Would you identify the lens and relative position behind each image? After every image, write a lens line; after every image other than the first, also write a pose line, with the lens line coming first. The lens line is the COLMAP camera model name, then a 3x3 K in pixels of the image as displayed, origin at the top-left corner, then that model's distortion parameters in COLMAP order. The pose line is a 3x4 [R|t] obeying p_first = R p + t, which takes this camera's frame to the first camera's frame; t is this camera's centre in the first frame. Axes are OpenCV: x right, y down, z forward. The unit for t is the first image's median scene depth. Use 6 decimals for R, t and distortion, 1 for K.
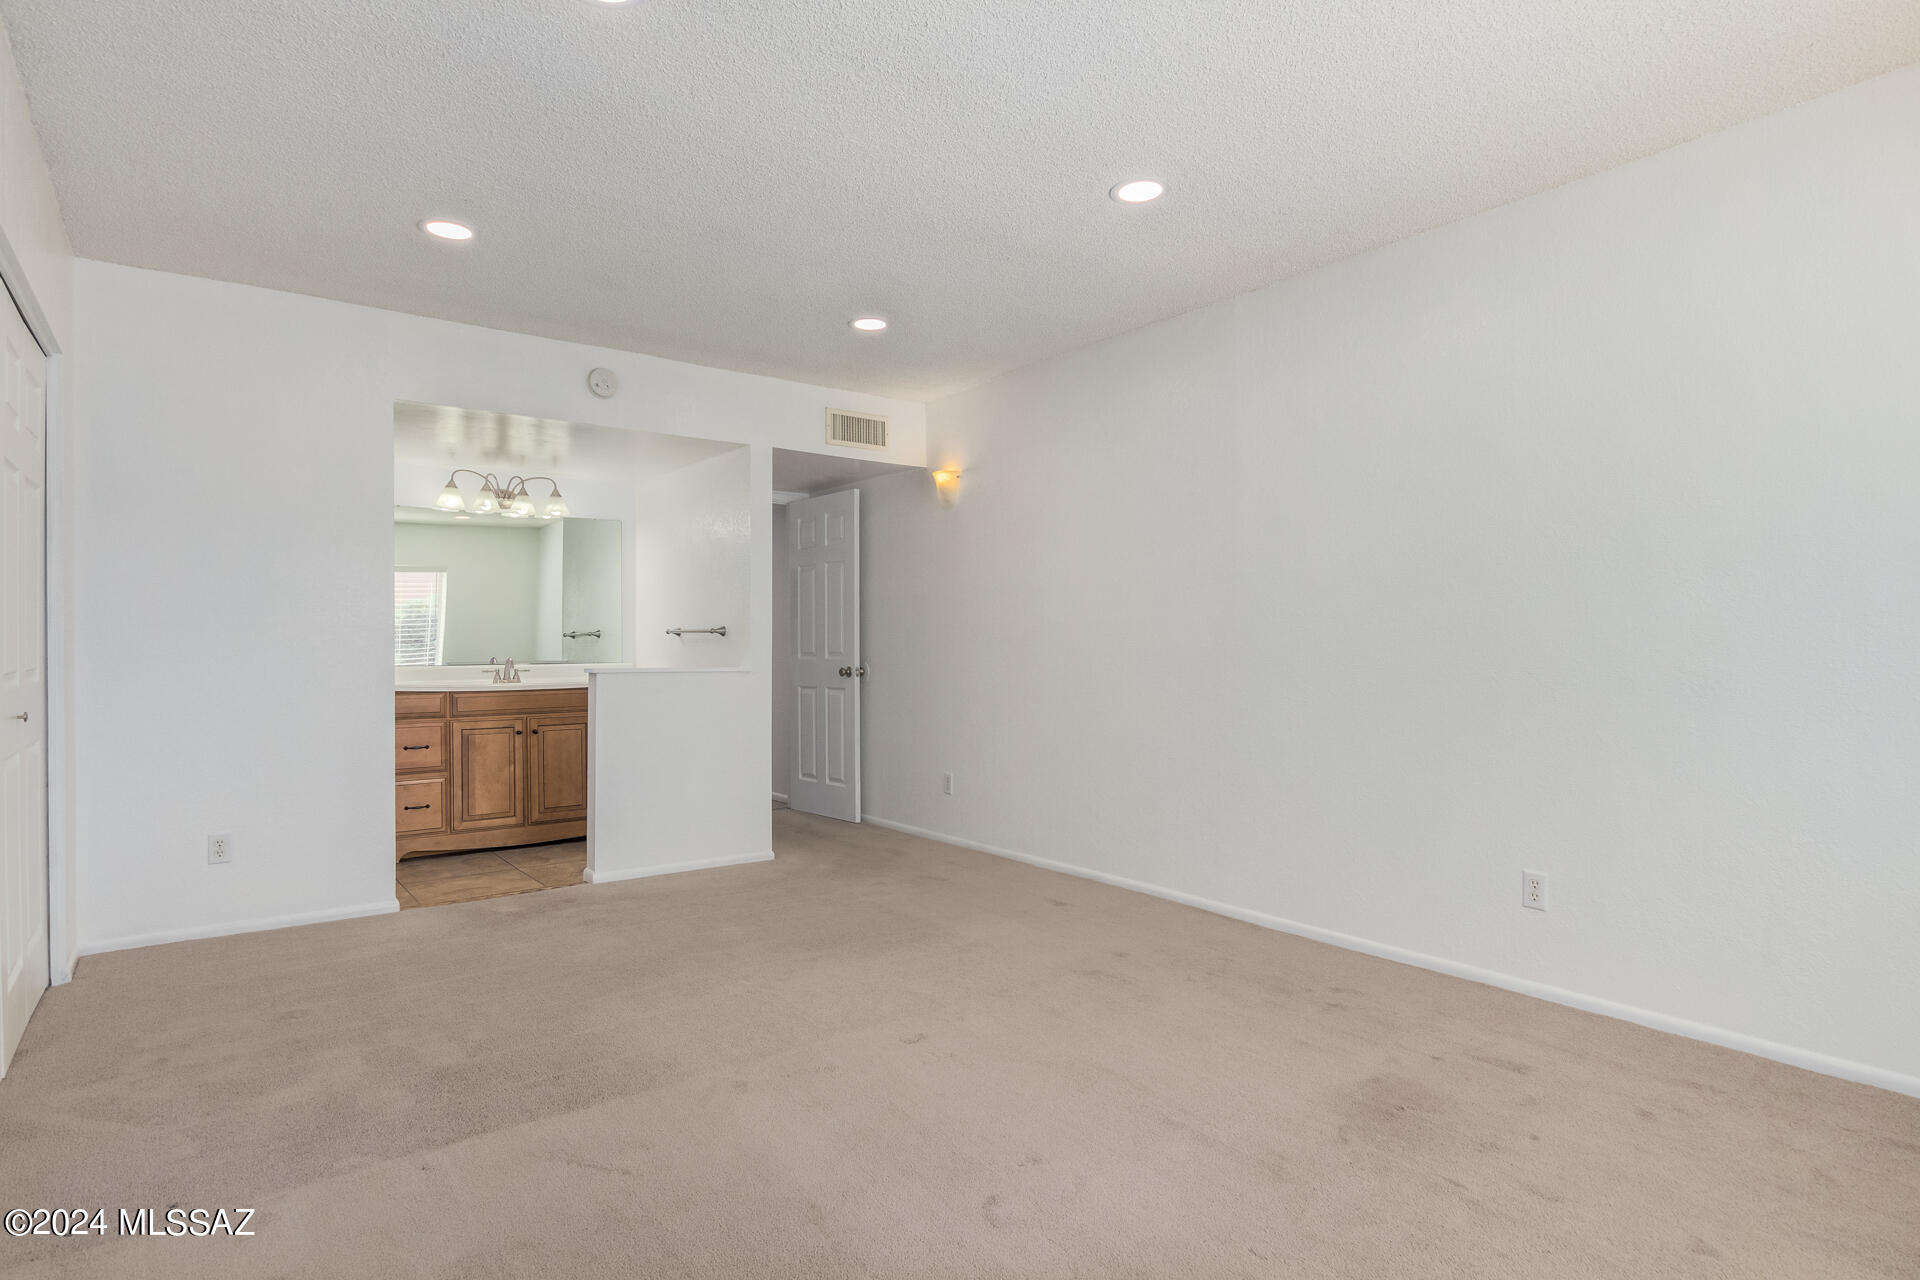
lens RADIAL K [[1046.1, 0, 966.8], [0, 1046.1, 640.8], [0, 0, 1]] dist [0.013304, -0.002266]
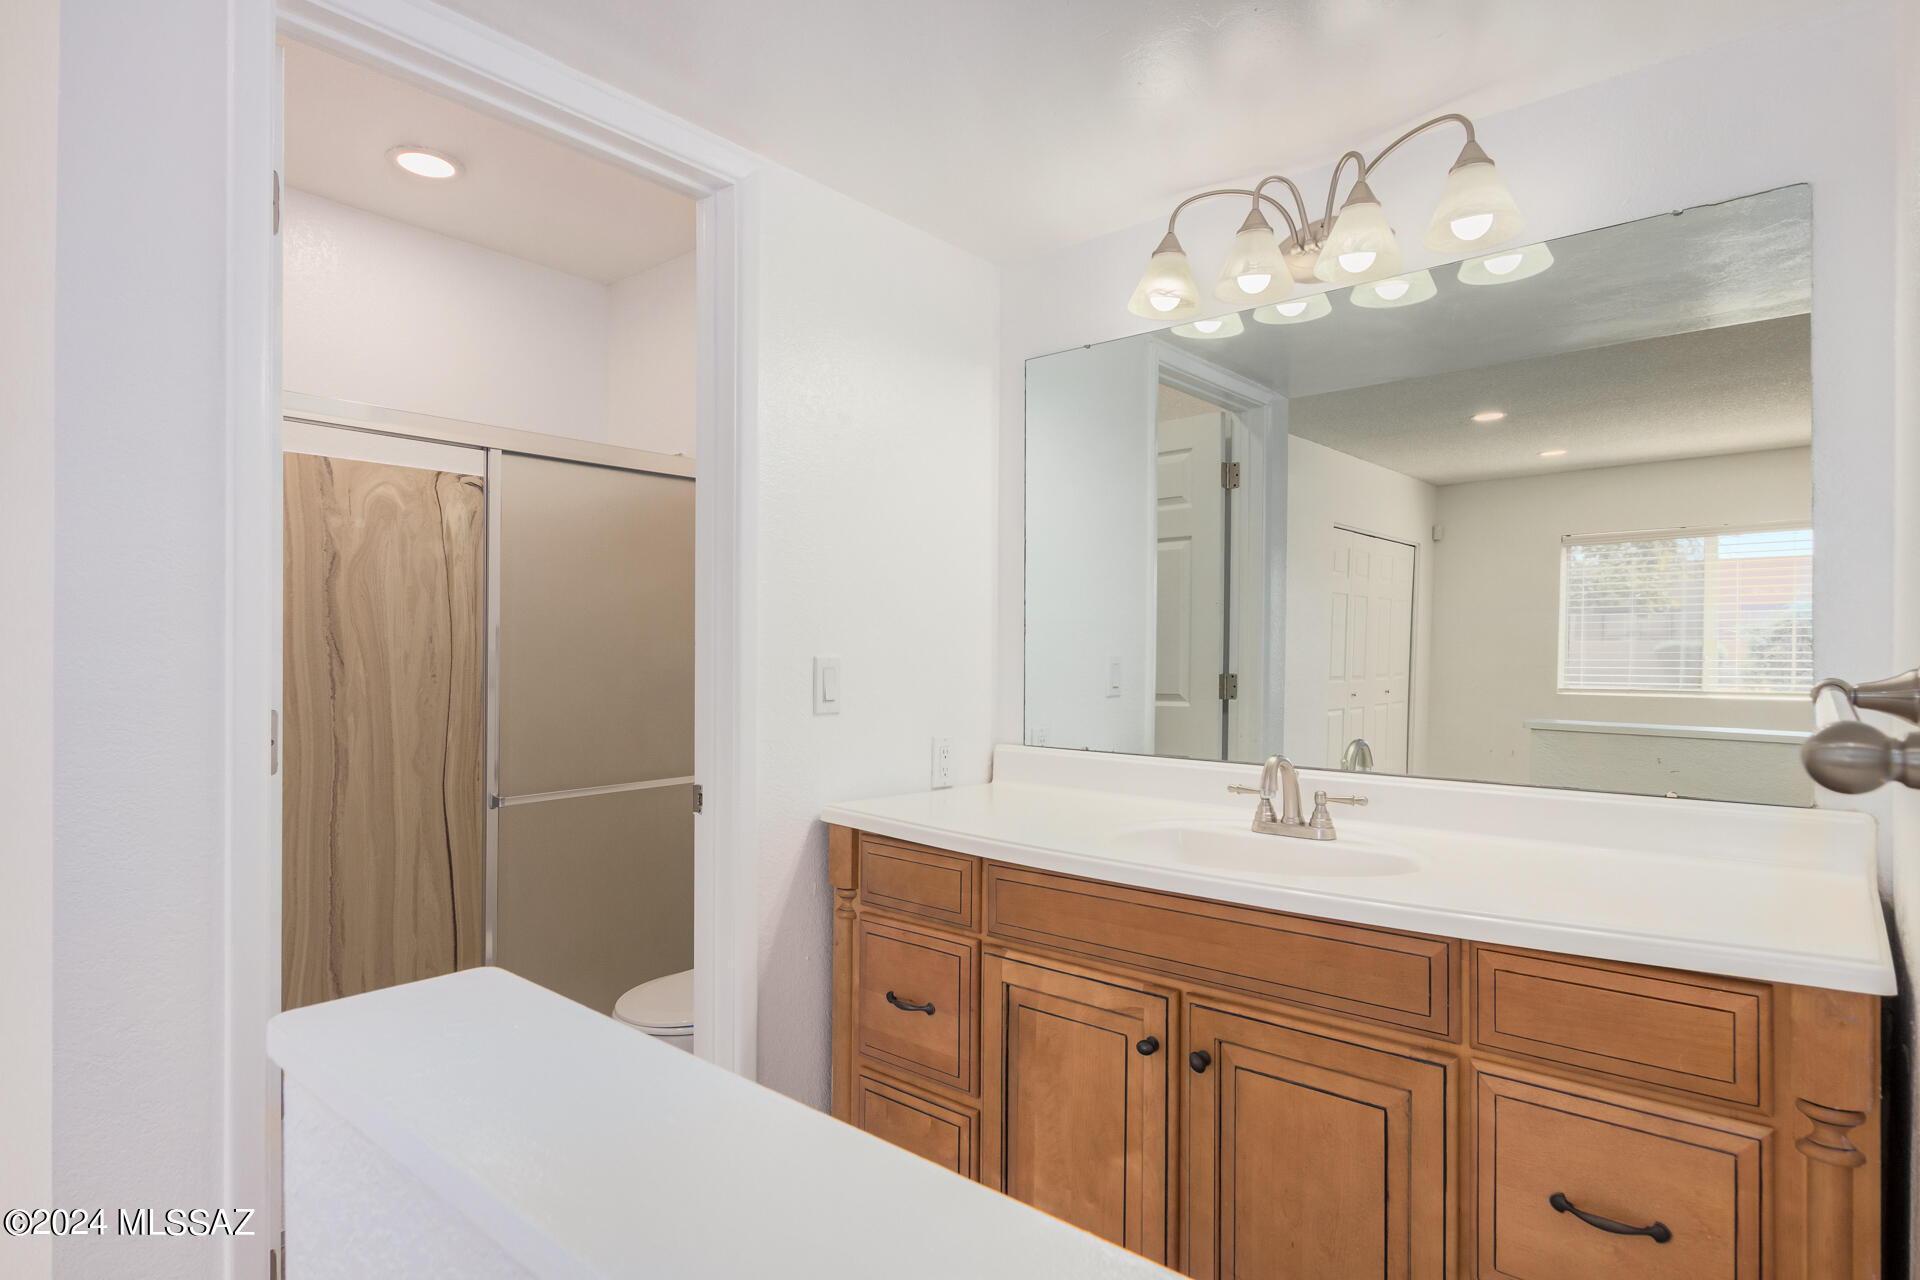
lens RADIAL K [[1046.1, 0, 971.4], [0, 1046.1, 641.9], [0, 0, 1]] dist [0.013304, -0.002266]
pose [[0.203616, 0.004380, -0.979041, -0.171779], [-0.003811, 0.999986, 0.003681, -0.019112], [0.979043, 0.002981, 0.203630, 0.917390]]
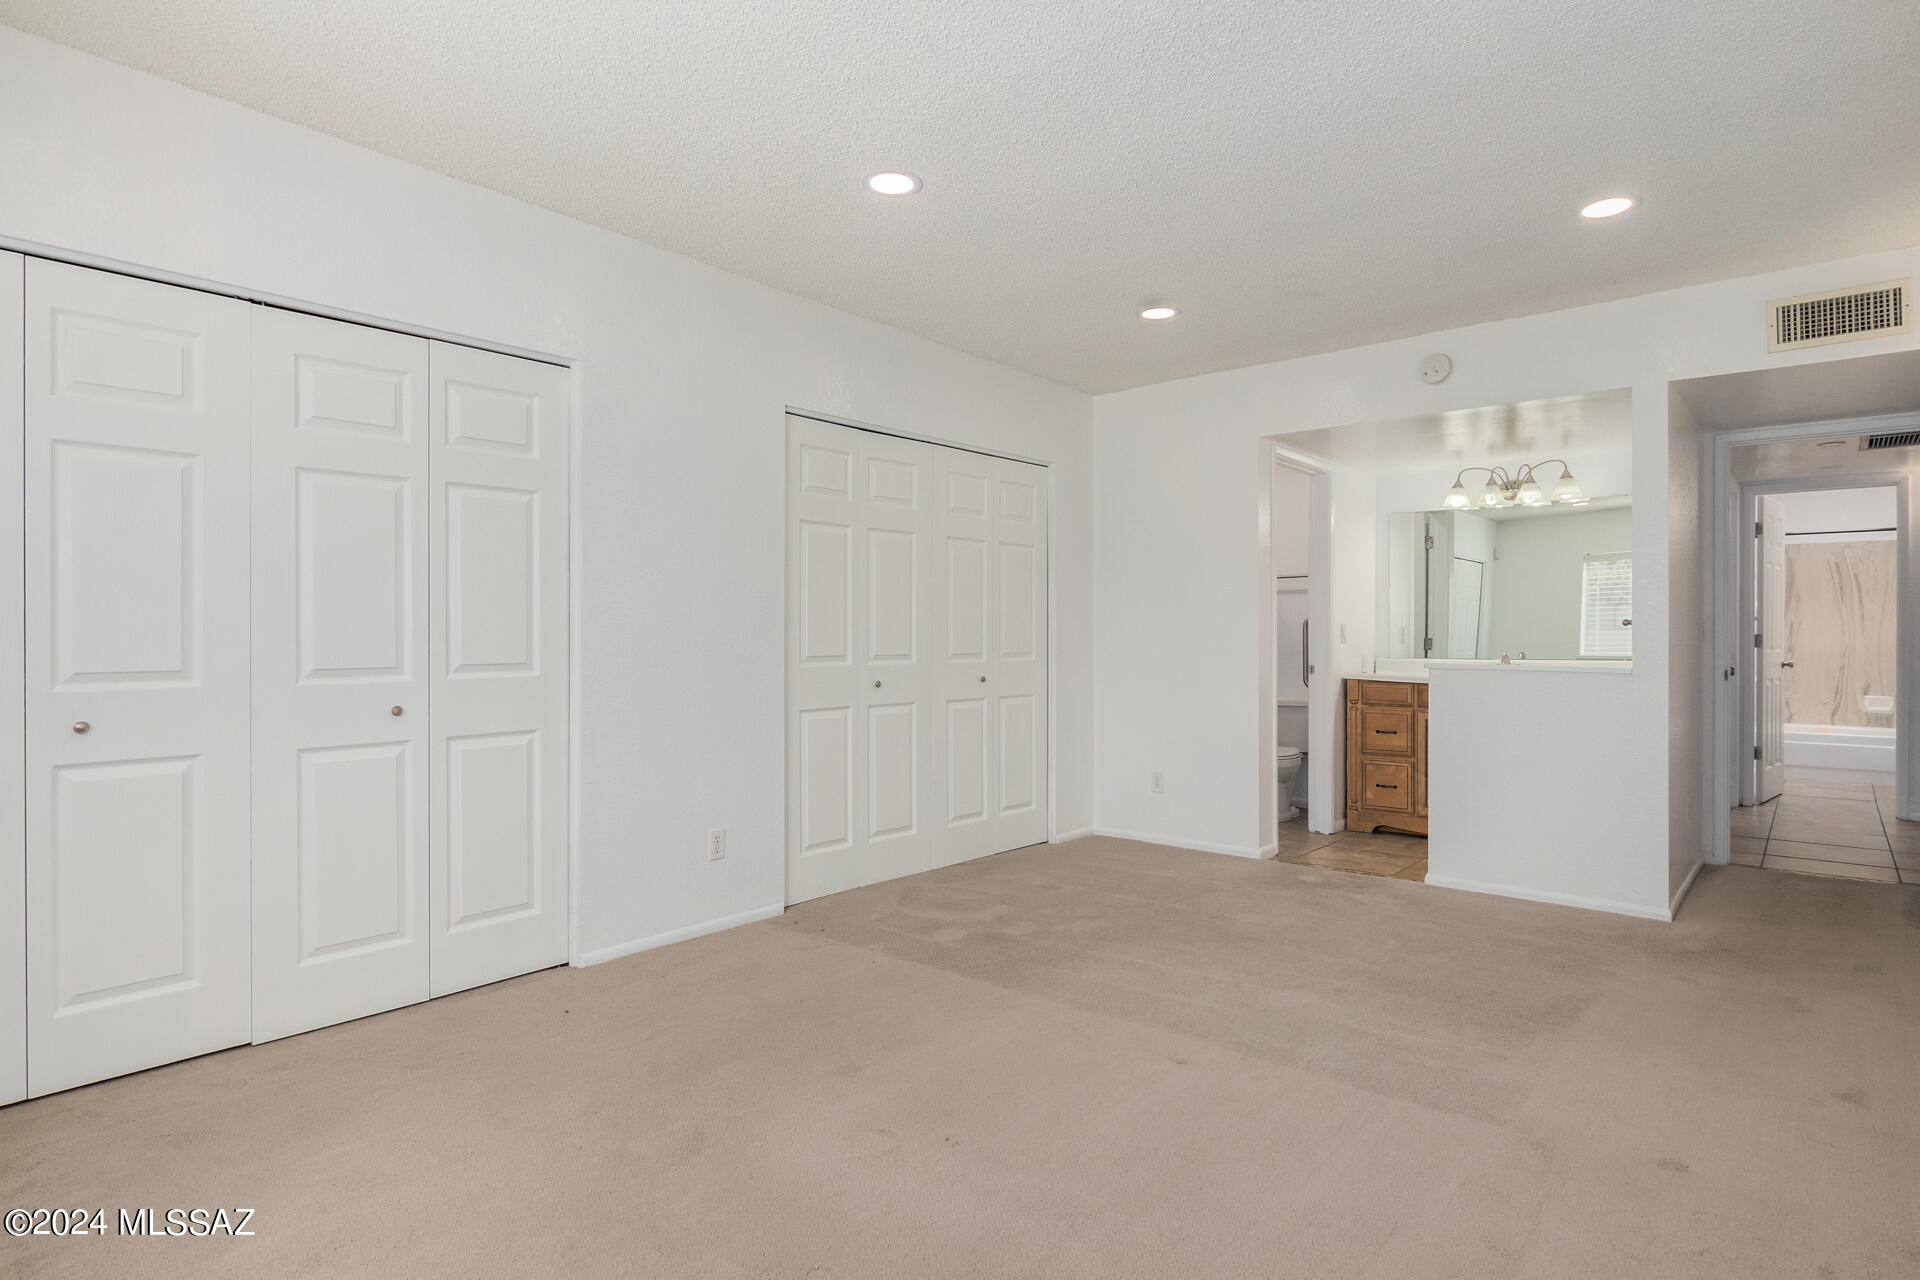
lens RADIAL K [[1046.1, 0, 973.2], [0, 1046.1, 641.3], [0, 0, 1]] dist [0.013304, -0.002266]
pose [[0.194440, 0.004815, -0.980903, 0.459963], [0.004344, 0.999974, 0.005770, -0.002423], [0.980905, -0.005383, 0.194414, 0.347026]]
